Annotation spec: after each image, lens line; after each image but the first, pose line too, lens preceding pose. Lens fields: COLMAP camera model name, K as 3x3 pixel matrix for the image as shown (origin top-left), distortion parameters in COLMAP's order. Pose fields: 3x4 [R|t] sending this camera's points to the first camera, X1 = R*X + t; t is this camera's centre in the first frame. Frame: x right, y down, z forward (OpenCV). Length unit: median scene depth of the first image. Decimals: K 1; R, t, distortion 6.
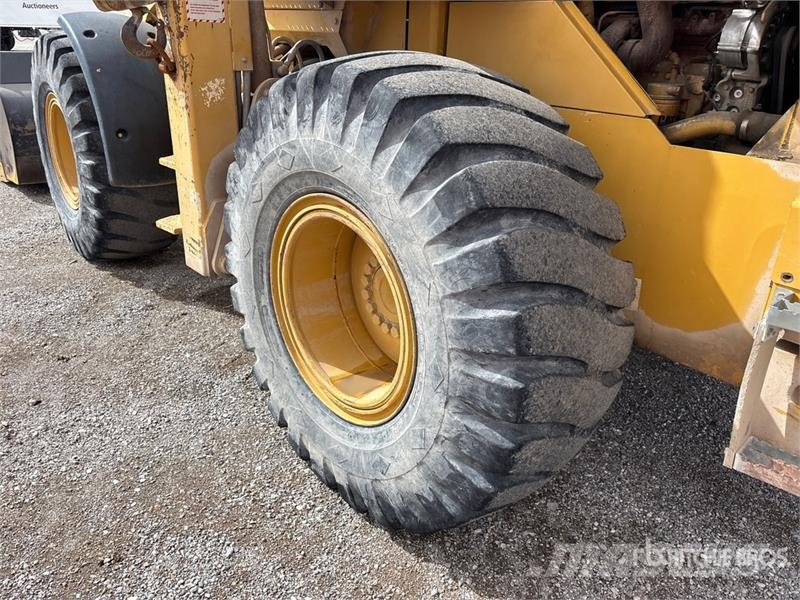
lens RADIAL K [[633.2, 0, 381.6], [0, 633.2, 298.3], [0, 0, 1]] dist [0.005867, -0.060922]
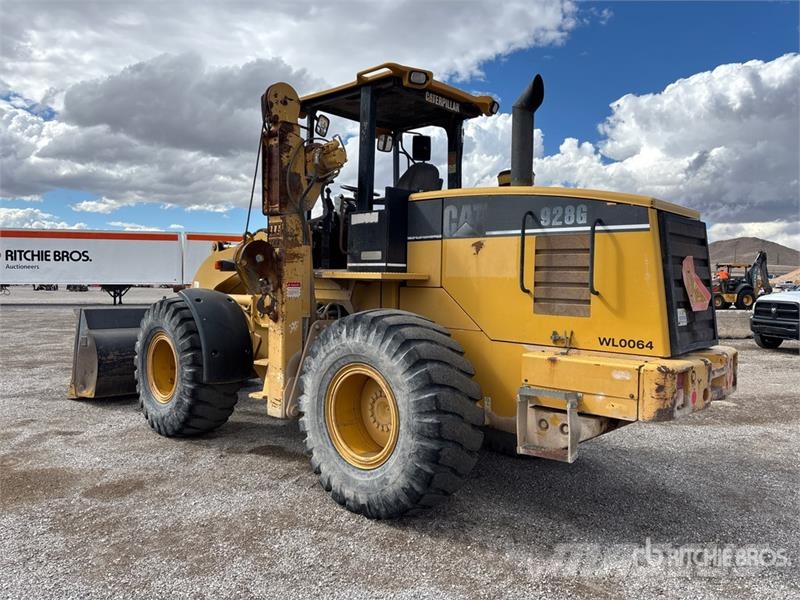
lens RADIAL K [[577.9, 0, 400.0], [0, 577.9, 300.0], [0, 0, 1]] dist [0.000922, -0.040135]
pose [[0.990808, -0.020867, 0.133654, -0.212659], [0.067975, 0.931029, -0.358558, 0.412163], [-0.116954, 0.364347, 0.923890, -1.159899]]
